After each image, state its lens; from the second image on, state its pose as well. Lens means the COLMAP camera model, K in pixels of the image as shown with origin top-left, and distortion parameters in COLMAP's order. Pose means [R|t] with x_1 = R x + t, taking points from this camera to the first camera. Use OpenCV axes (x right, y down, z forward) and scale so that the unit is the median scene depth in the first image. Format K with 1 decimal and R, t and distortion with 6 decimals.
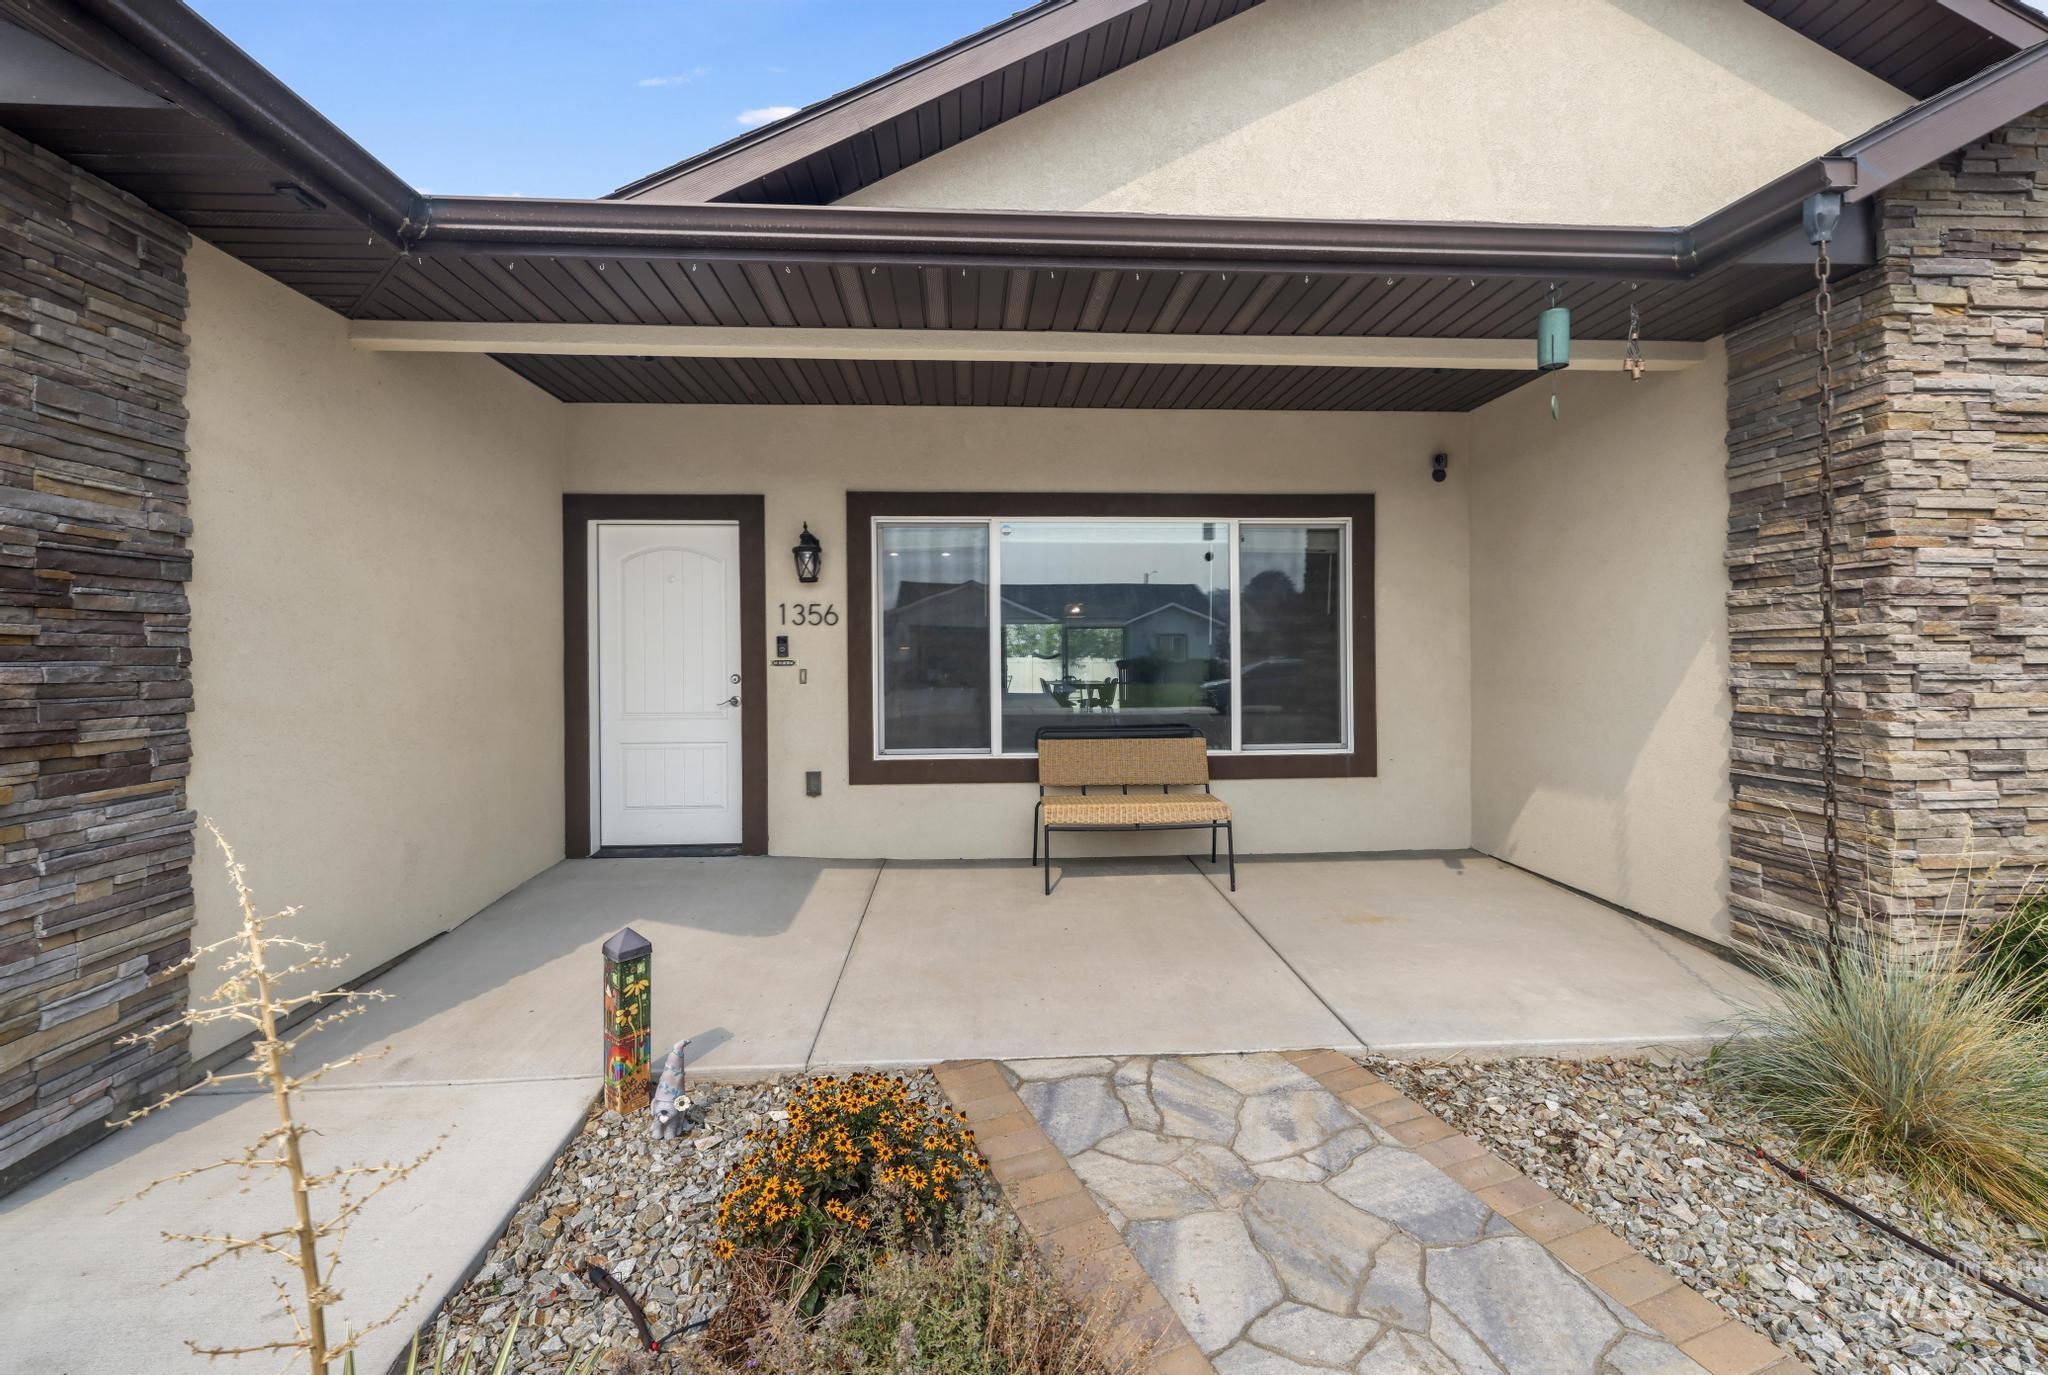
lens RADIAL K [[862.8, 0, 1036.5], [0, 862.8, 651.3], [0, 0, 1]] dist [0.001182, -0.000319]
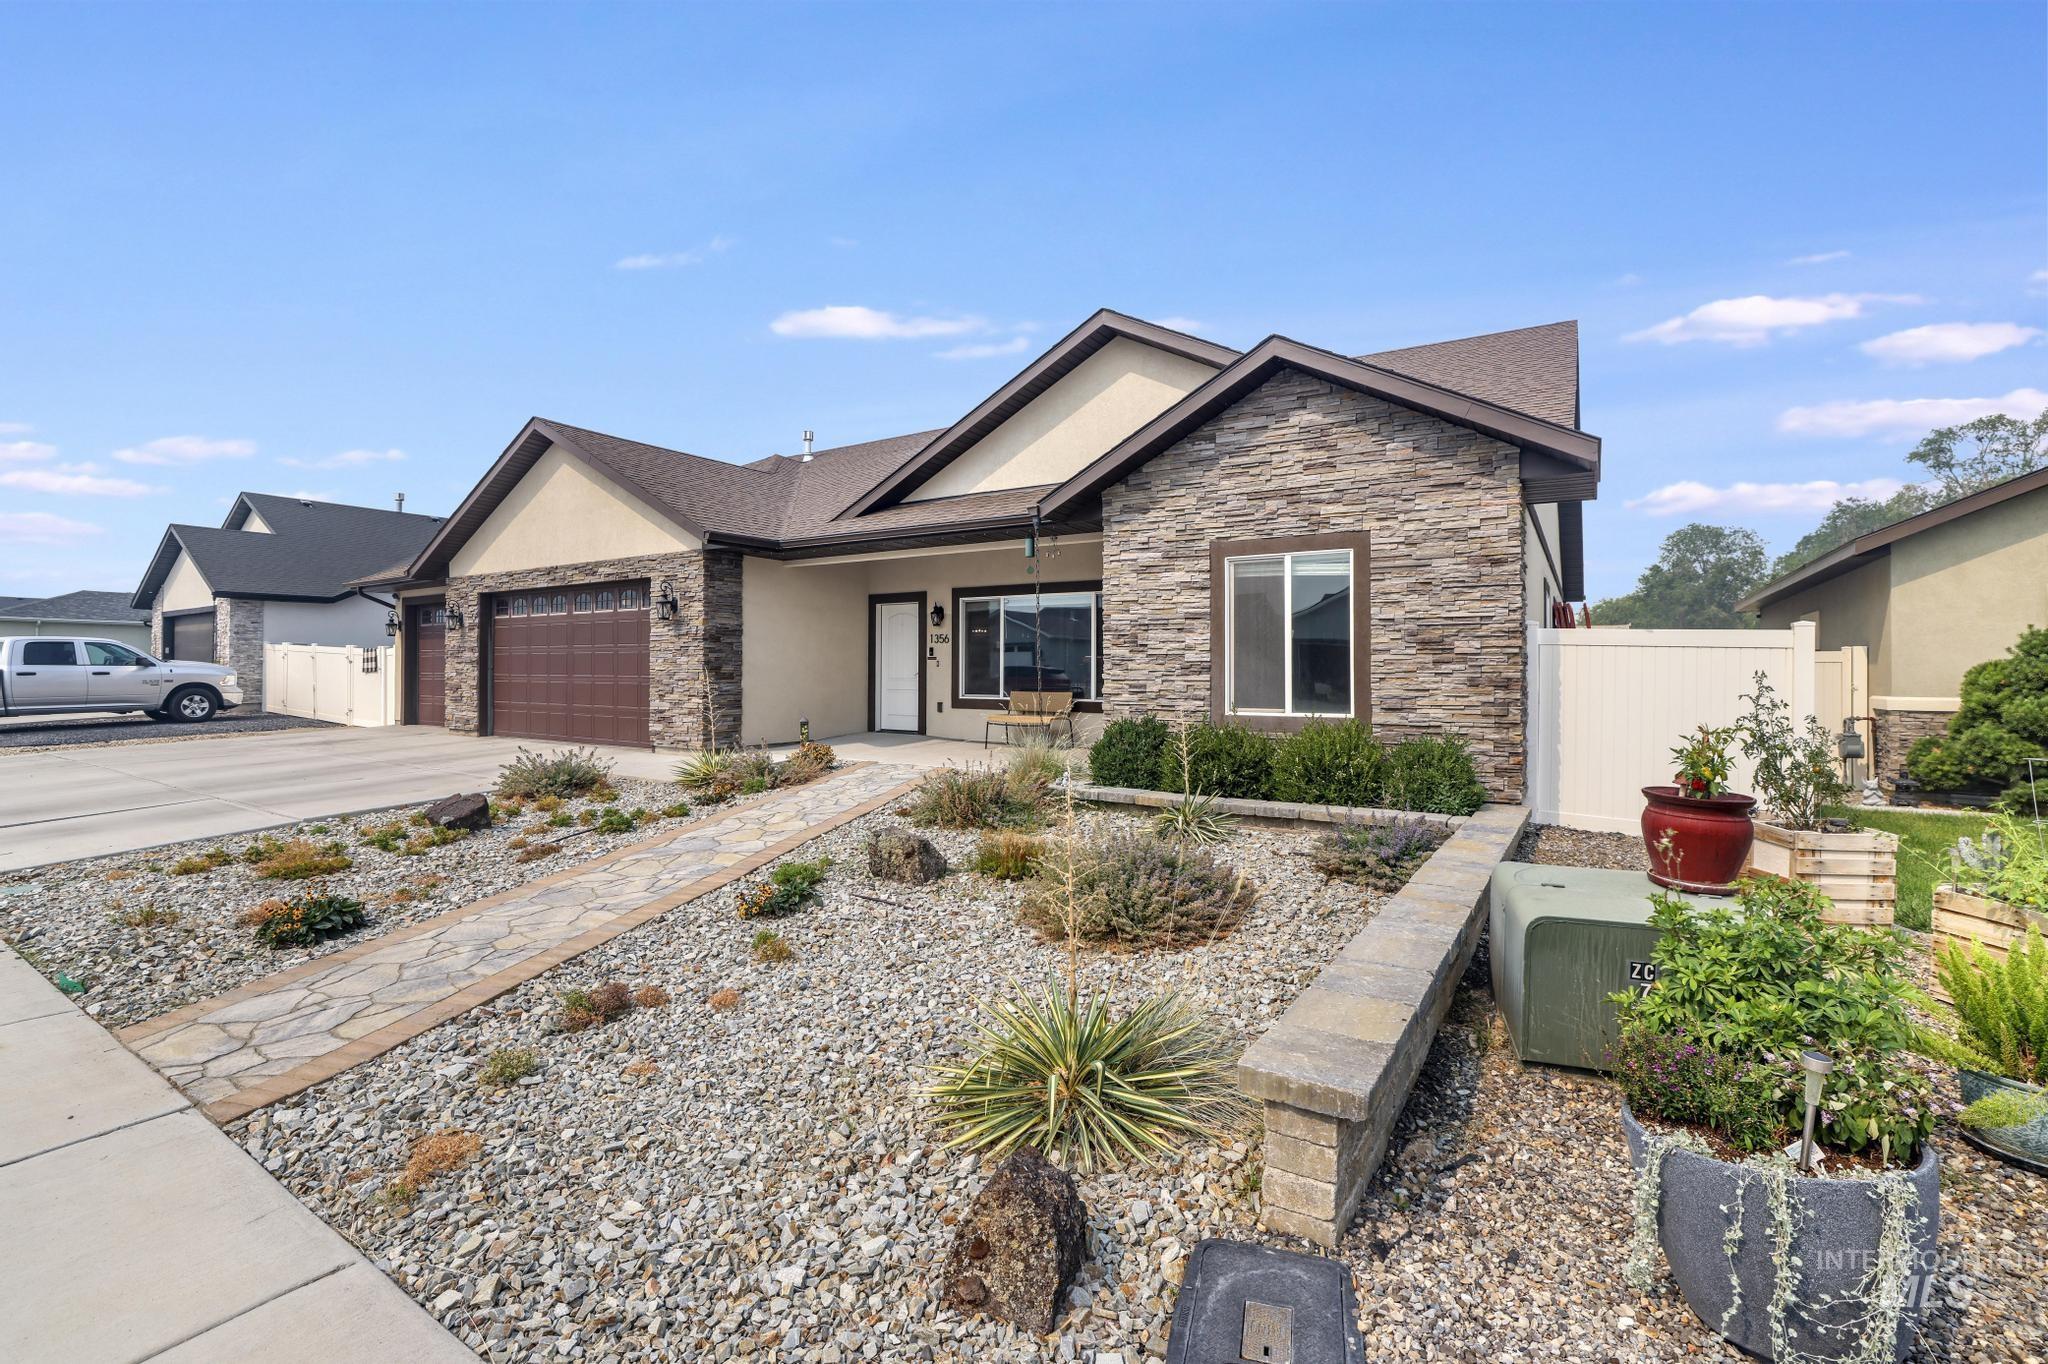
lens RADIAL K [[888.7, 0, 1041.0], [0, 888.7, 660.0], [0, 0, 1]] dist [-0.021966, 0.002891]
pose [[0.814661, 0.002503, -0.579932, 1.466733], [-0.006829, 0.999963, -0.005277, 0.029633], [0.579897, 0.008260, 0.814648, -0.914967]]
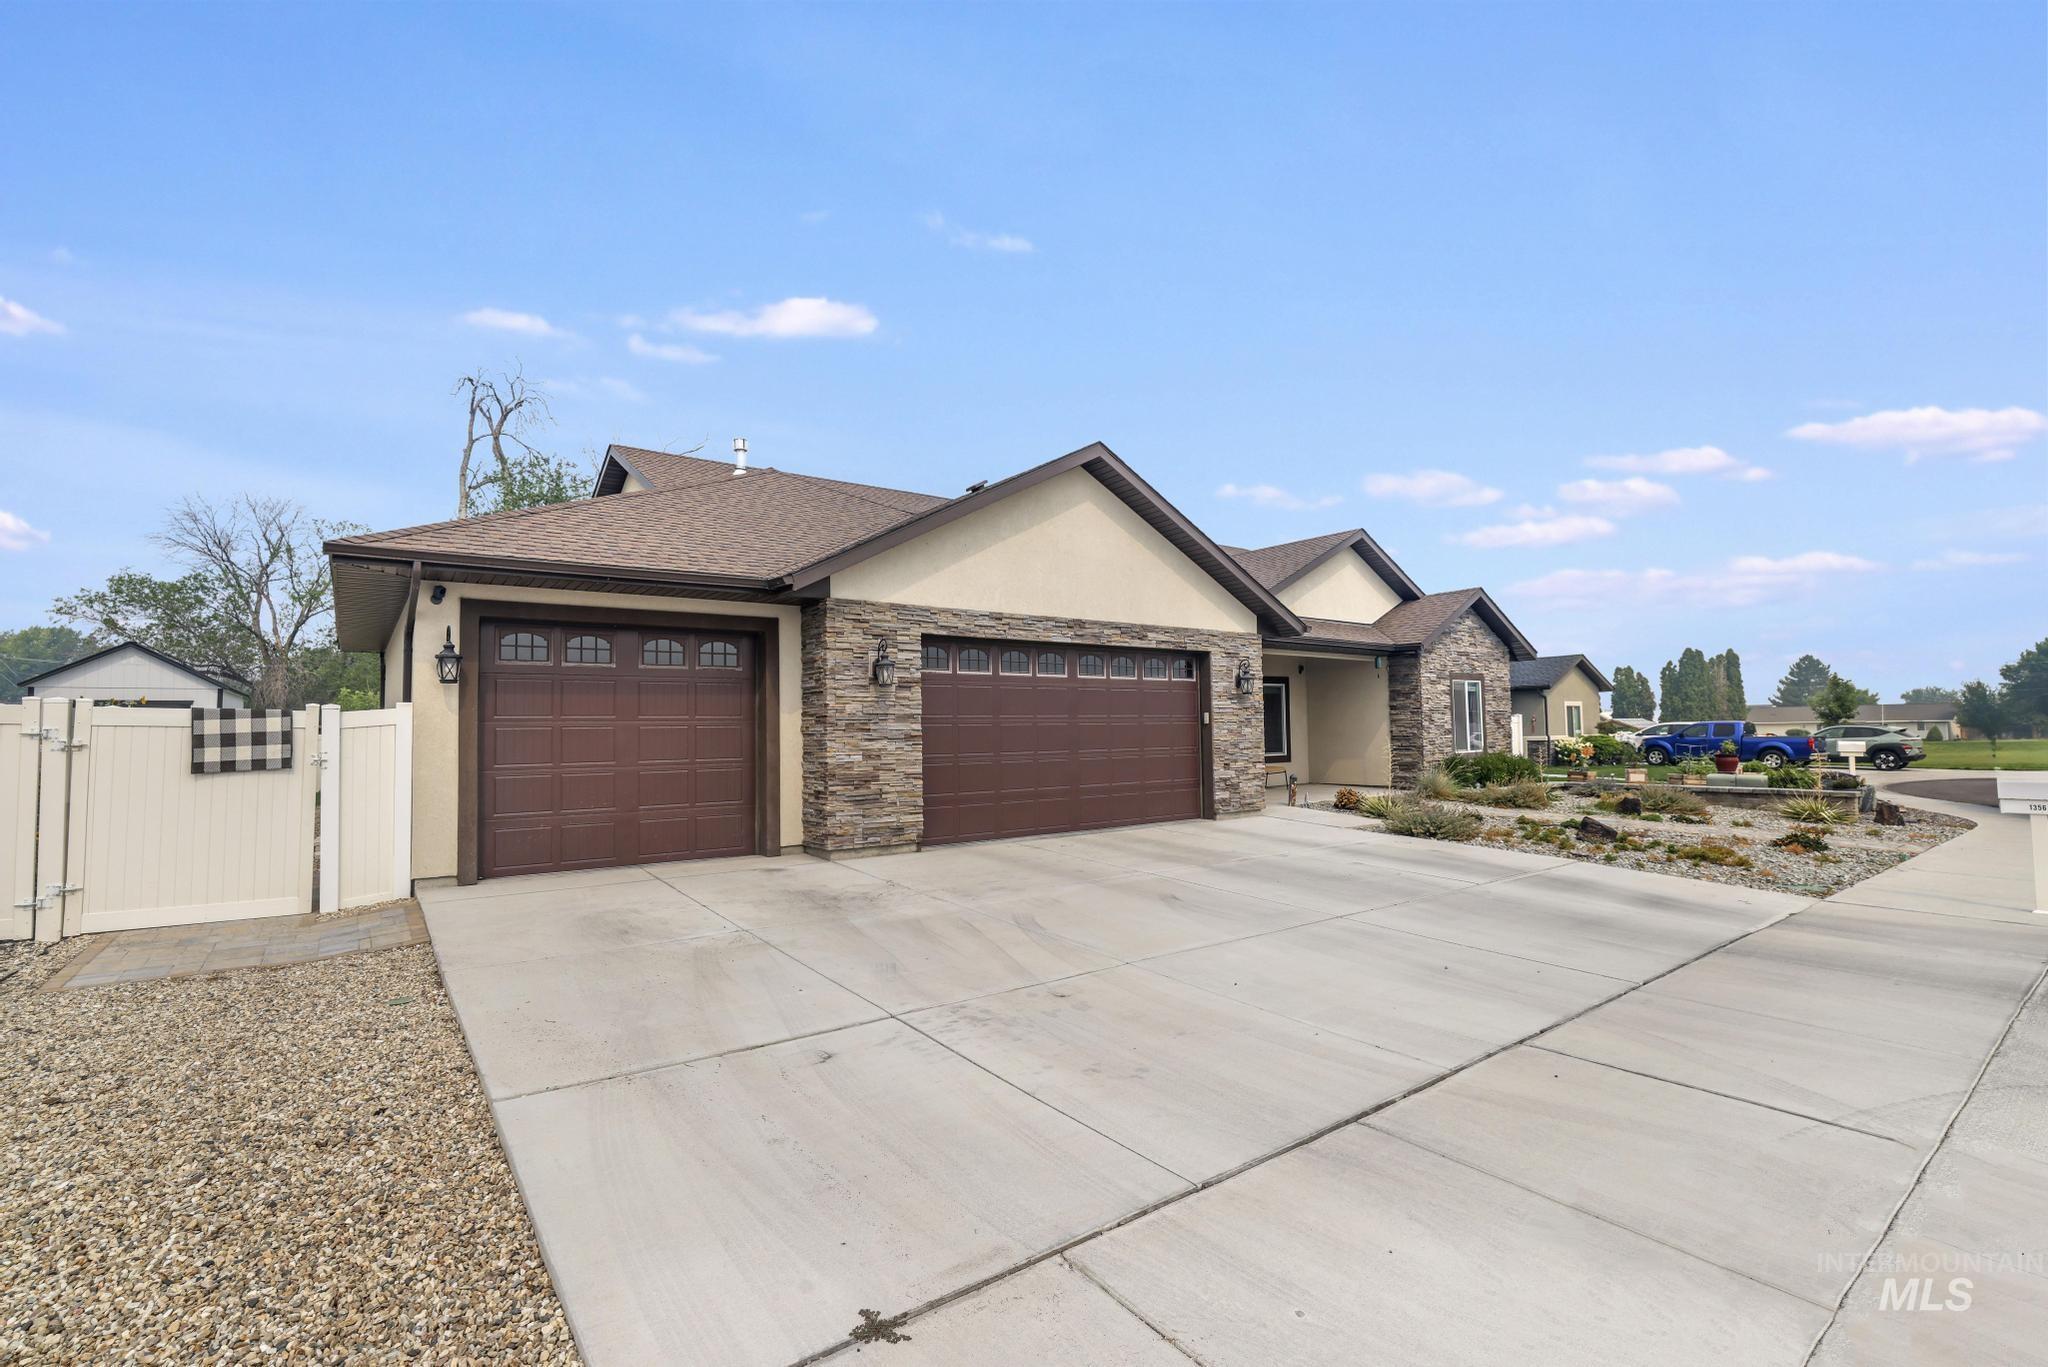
lens RADIAL K [[888.7, 0, 1031.1], [0, 888.7, 692.3], [0, 0, 1]] dist [-0.021966, 0.002891]
pose [[0.829746, 0.018734, 0.557826, -2.471983], [0.005934, 0.999084, -0.042379, 0.017936], [-0.558109, 0.038474, 0.828875, -1.349644]]
